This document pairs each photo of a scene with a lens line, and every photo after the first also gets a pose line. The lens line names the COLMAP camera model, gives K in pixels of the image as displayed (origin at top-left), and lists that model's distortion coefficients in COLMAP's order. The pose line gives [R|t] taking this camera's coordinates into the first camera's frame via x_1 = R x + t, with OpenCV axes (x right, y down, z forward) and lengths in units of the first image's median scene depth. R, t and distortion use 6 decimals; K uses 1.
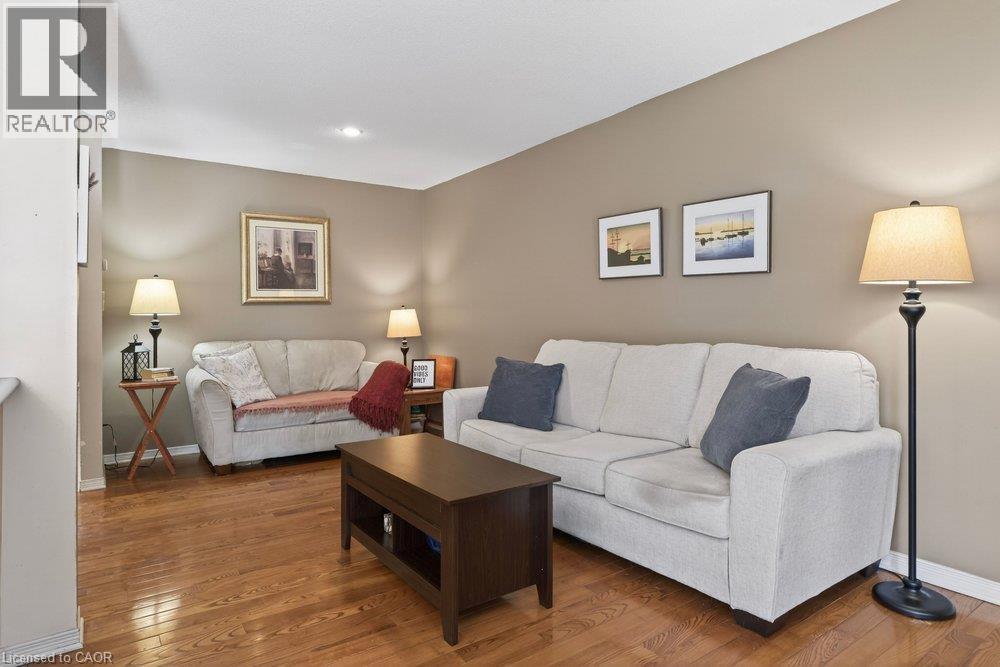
lens RADIAL K [[578.8, 0, 487.6], [0, 578.8, 316.4], [0, 0, 1]] dist [0.009135, 0.003904]
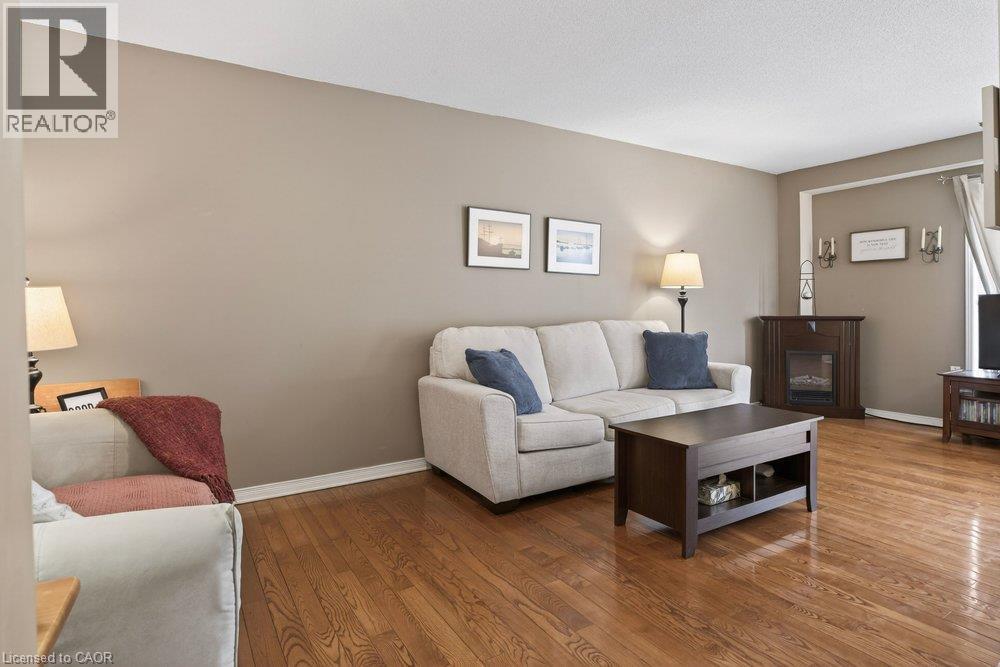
lens RADIAL K [[562.1, 0, 533.0], [0, 562.1, 309.0], [0, 0, 1]] dist [0.004117, 0.002195]
pose [[0.021691, -0.006604, 0.999743, -0.684922], [0.003479, 0.999973, 0.006530, 0.003922], [-0.999759, 0.003337, 0.021713, 0.745138]]
